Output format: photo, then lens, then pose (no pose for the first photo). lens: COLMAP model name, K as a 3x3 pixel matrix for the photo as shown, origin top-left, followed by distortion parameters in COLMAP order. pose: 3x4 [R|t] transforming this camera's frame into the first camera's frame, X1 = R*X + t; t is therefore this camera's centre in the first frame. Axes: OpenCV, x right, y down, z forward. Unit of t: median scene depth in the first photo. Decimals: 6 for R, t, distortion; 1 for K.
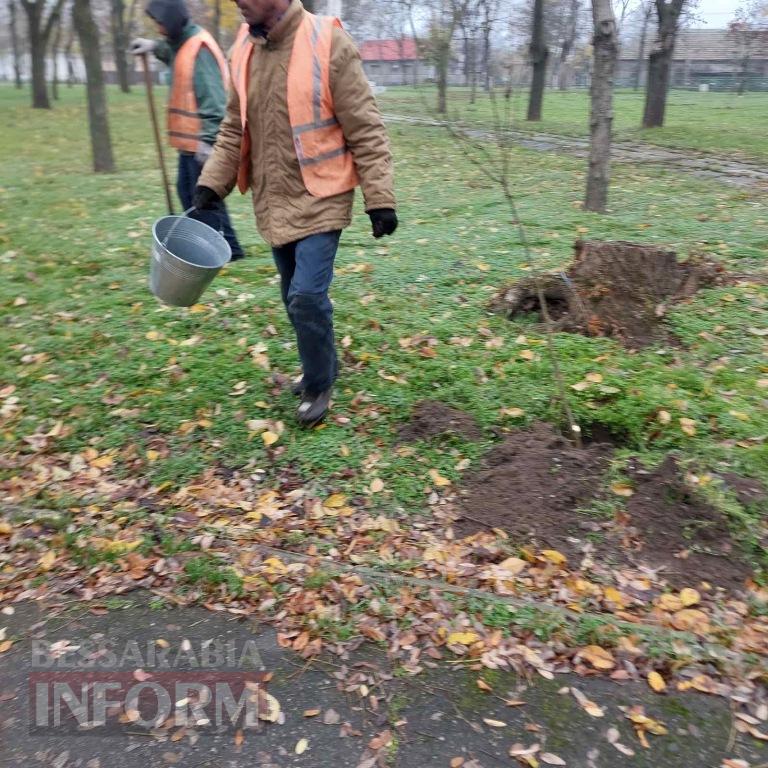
lens RADIAL K [[733.5, 0, 384.0], [0, 733.5, 384.0], [0, 0, 1]] dist [0.078049, -0.129791]
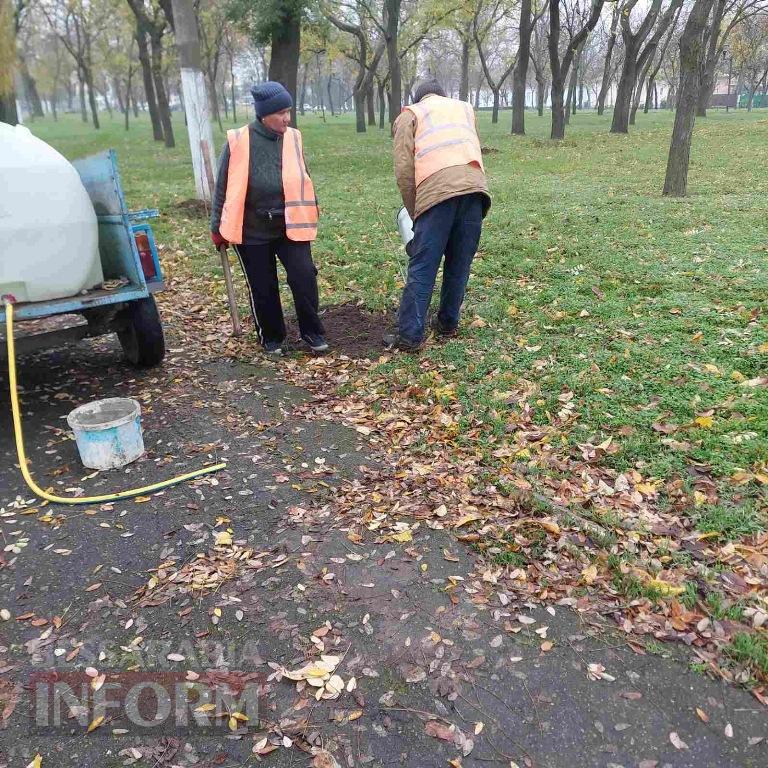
lens RADIAL K [[711.0, 0, 398.5], [0, 711.0, 384.7], [0, 0, 1]] dist [0.070855, -0.101715]
pose [[0.779158, 0.202335, -0.593273, -0.099962], [-0.212681, 0.975660, 0.053429, -0.011811], [0.589644, 0.084548, 0.803226, 0.019578]]
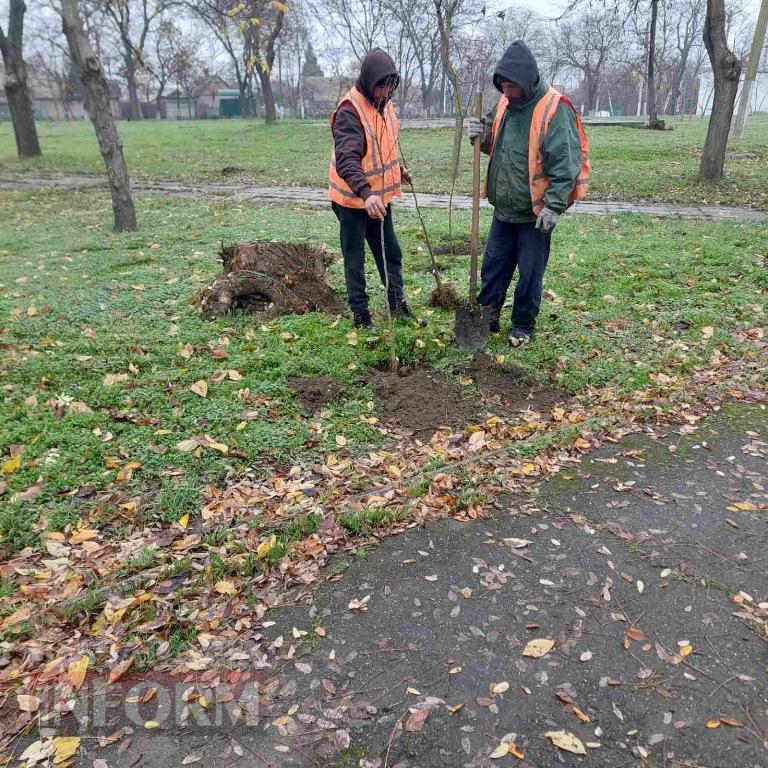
lens RADIAL K [[733.5, 0, 384.0], [0, 733.5, 384.0], [0, 0, 1]] dist [0.078049, -0.129791]
pose [[0.632116, -0.283257, 0.721245, -0.776790], [0.309032, 0.945719, 0.100572, -0.048375], [-0.710583, 0.159314, 0.685340, 0.090029]]
